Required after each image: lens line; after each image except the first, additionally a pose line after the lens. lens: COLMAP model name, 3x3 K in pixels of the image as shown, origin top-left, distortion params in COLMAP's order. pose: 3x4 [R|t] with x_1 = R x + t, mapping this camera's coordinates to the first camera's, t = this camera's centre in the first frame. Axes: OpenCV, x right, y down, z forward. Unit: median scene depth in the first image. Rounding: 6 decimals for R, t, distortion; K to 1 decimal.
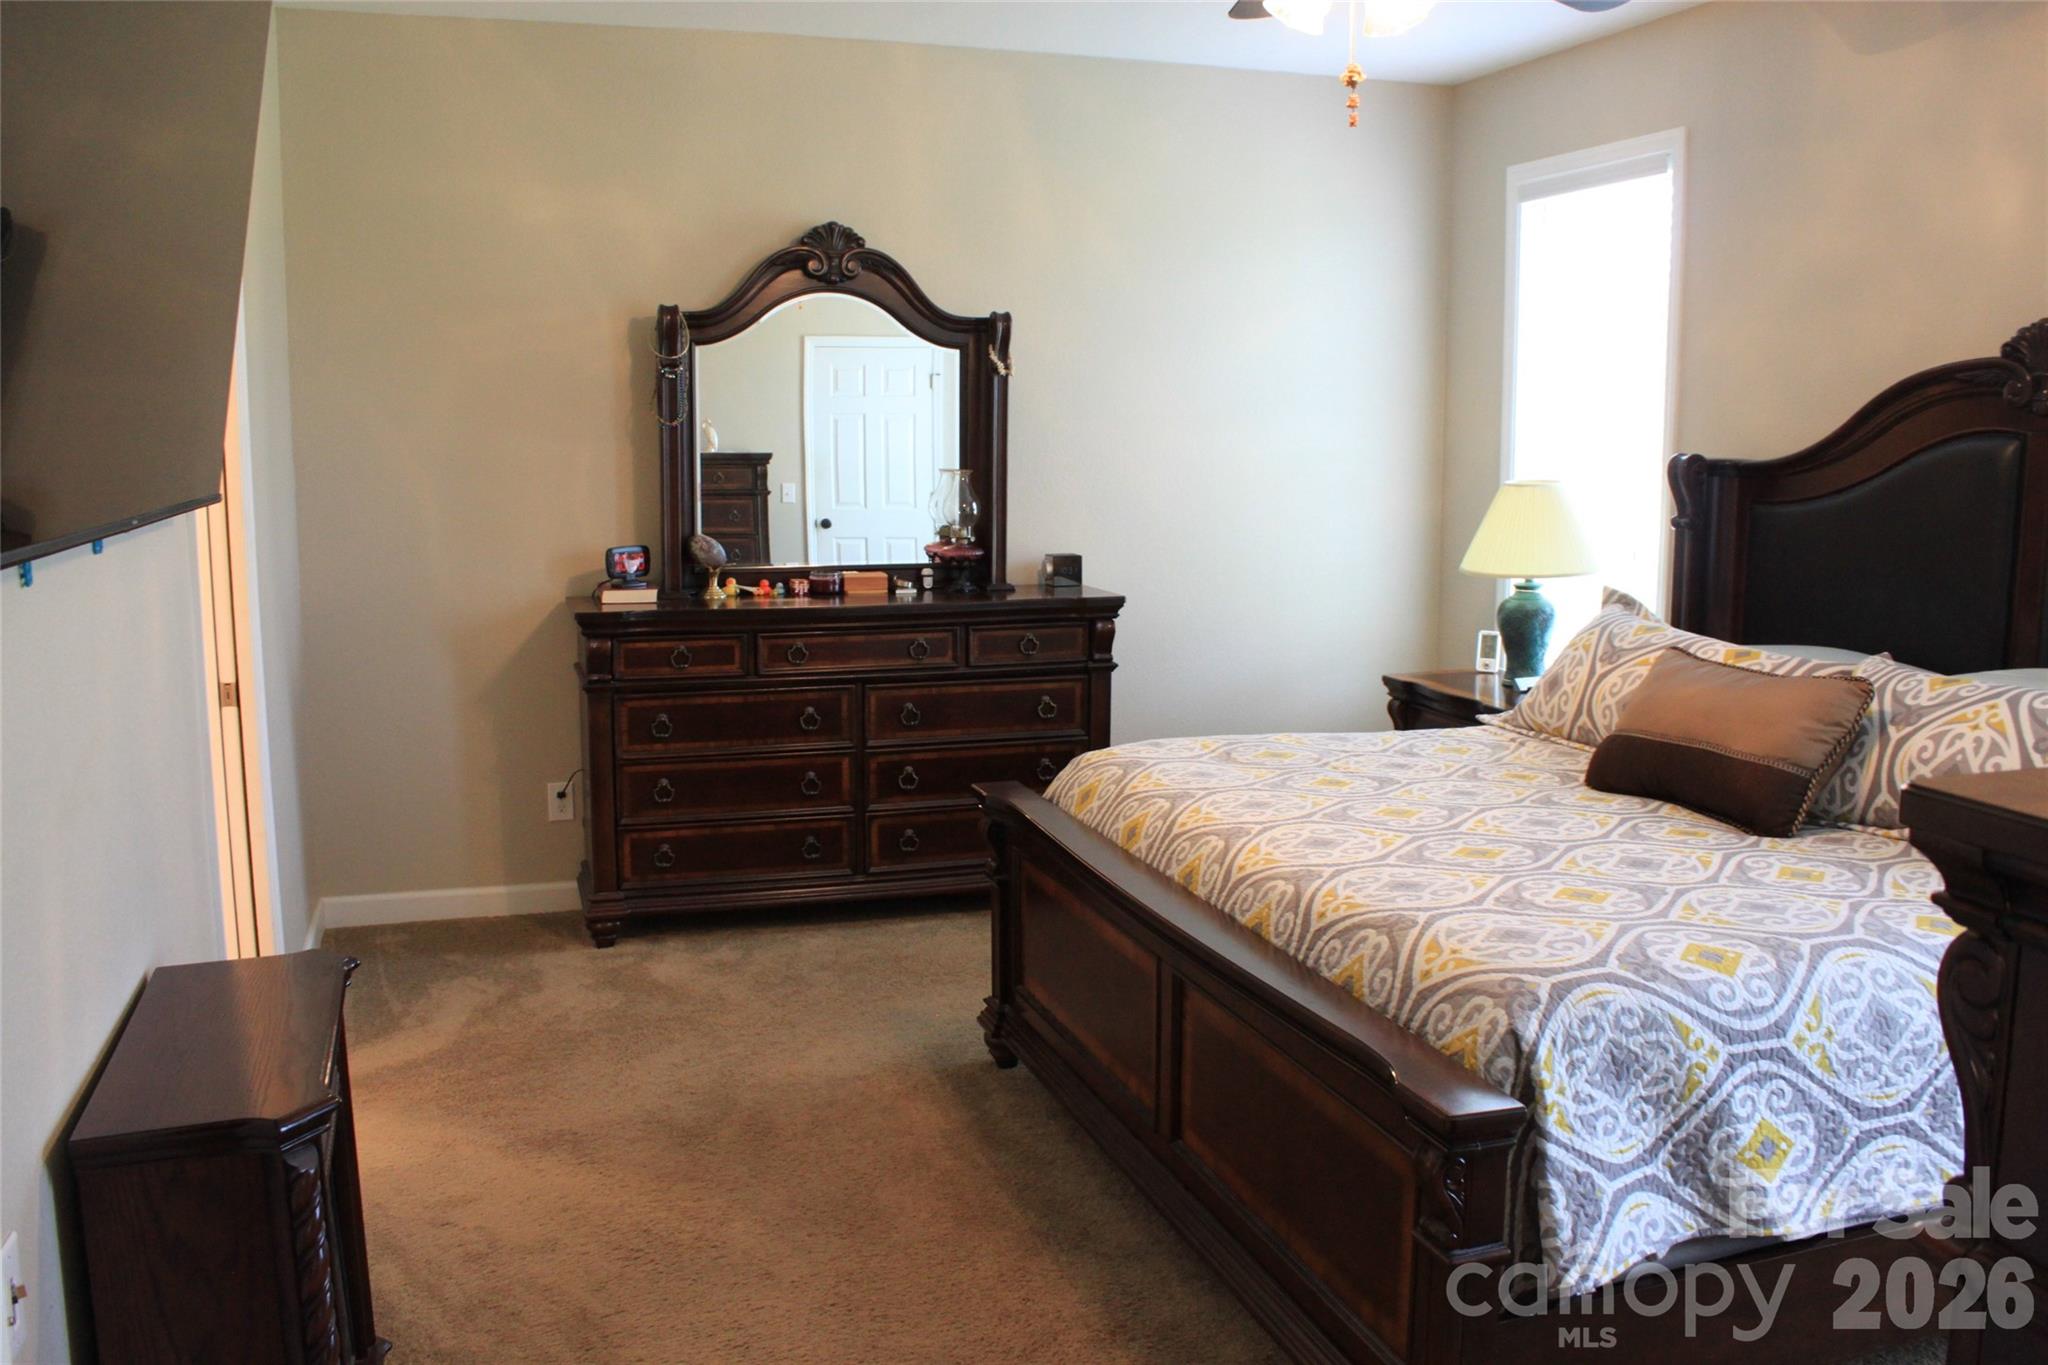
lens RADIAL K [[1694.2, 0, 1022.9], [0, 1694.2, 677.8], [0, 0, 1]] dist [-0.167477, 0.147891]
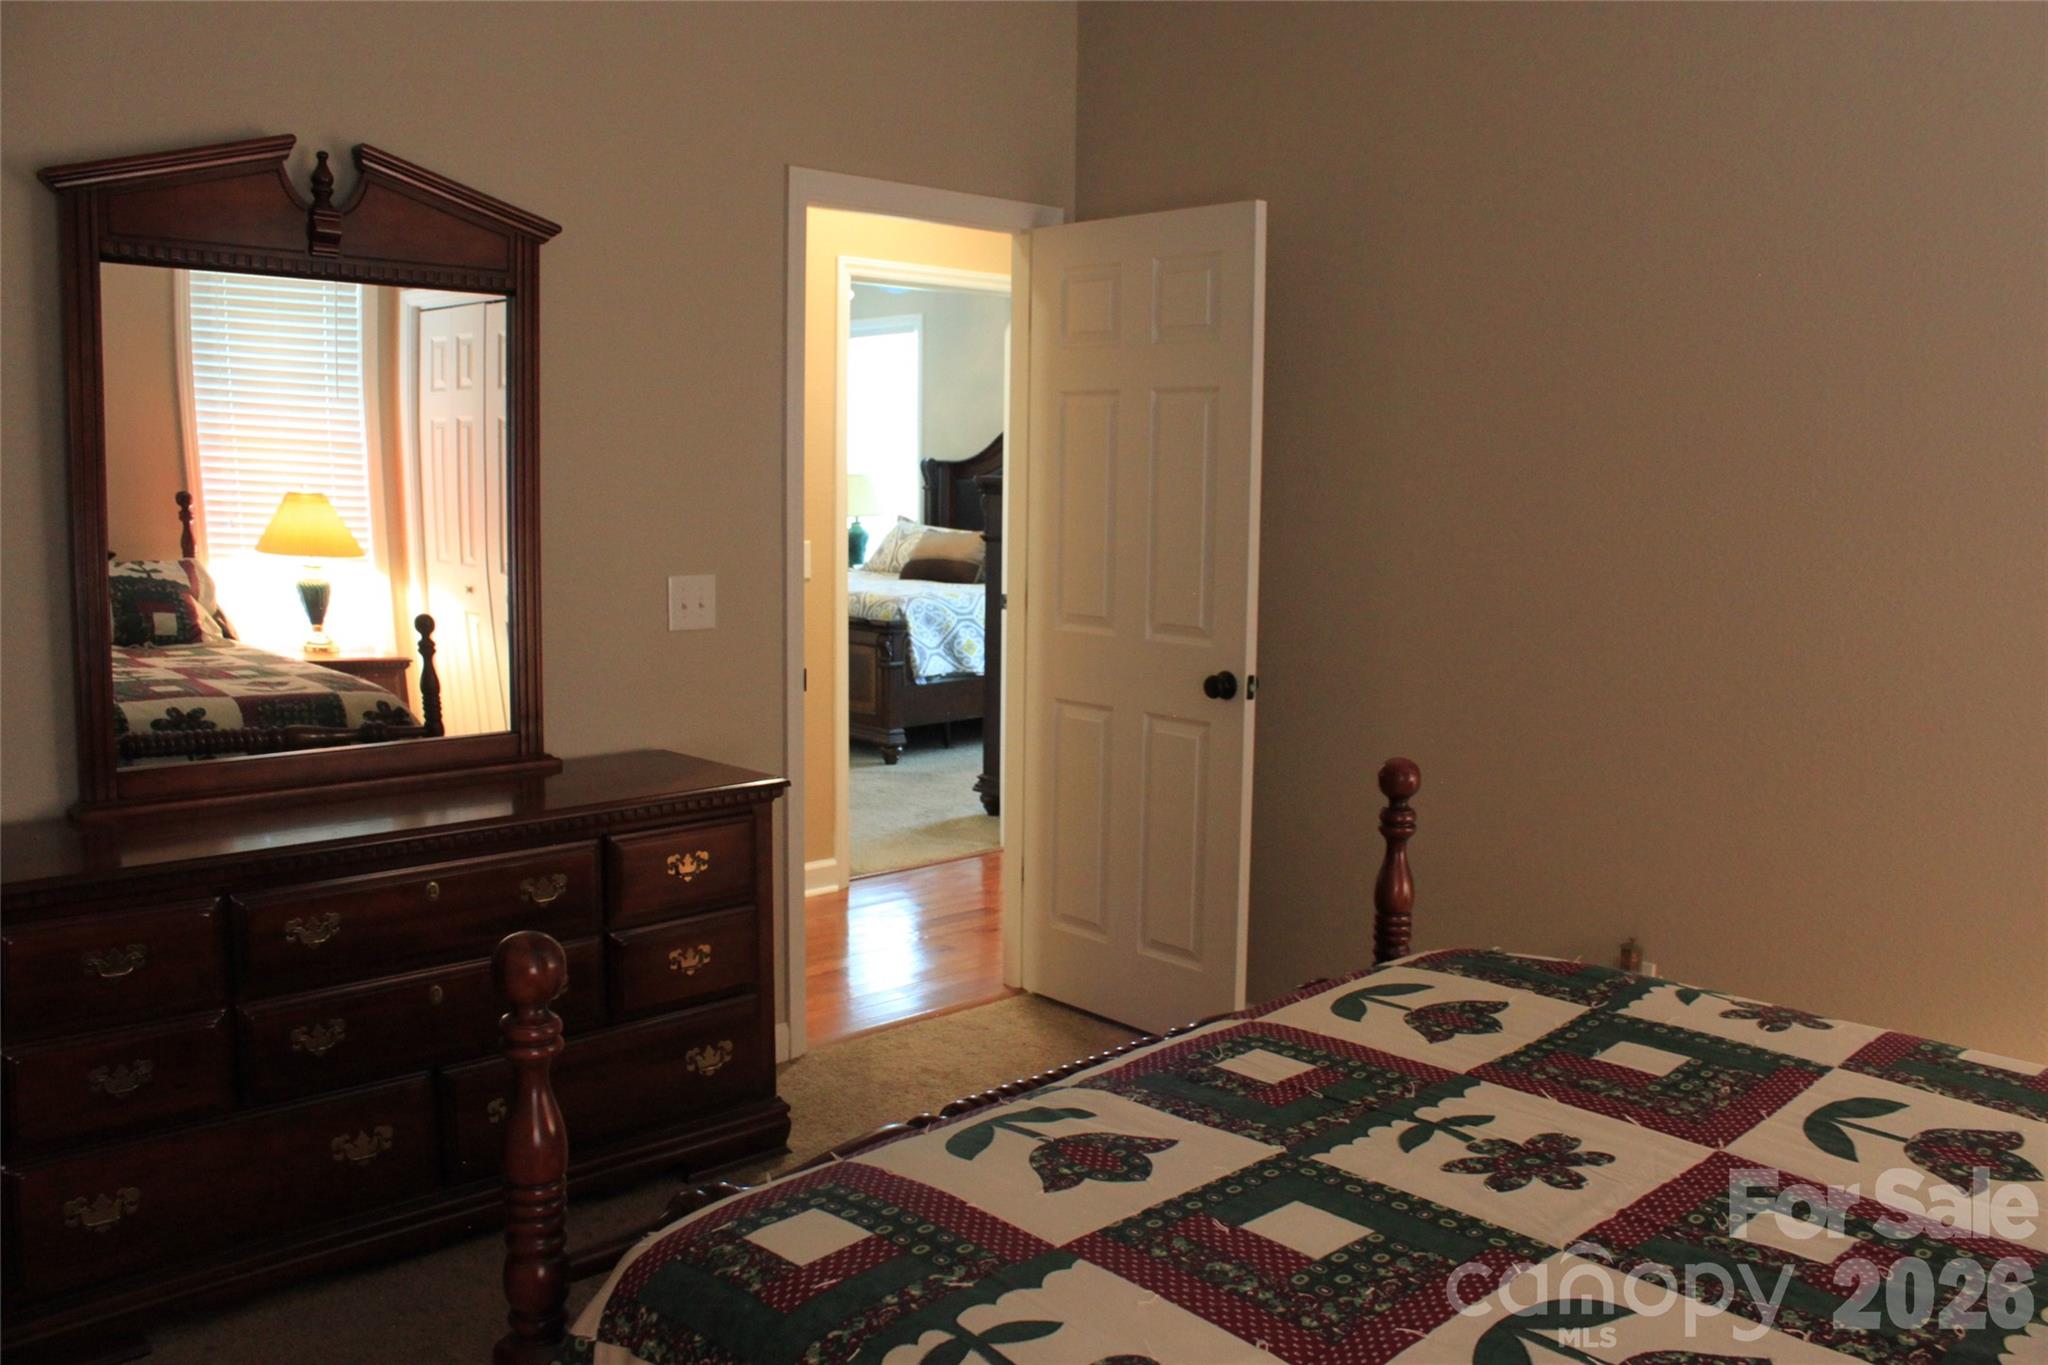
lens RADIAL K [[1694.2, 0, 1024.4], [0, 1694.2, 684.5], [0, 0, 1]] dist [-0.167477, 0.147891]
pose [[0.897936, -0.039781, 0.438325, -0.629682], [0.050198, 0.998665, -0.012197, 0.259245], [-0.437255, 0.032955, 0.898734, -1.406864]]
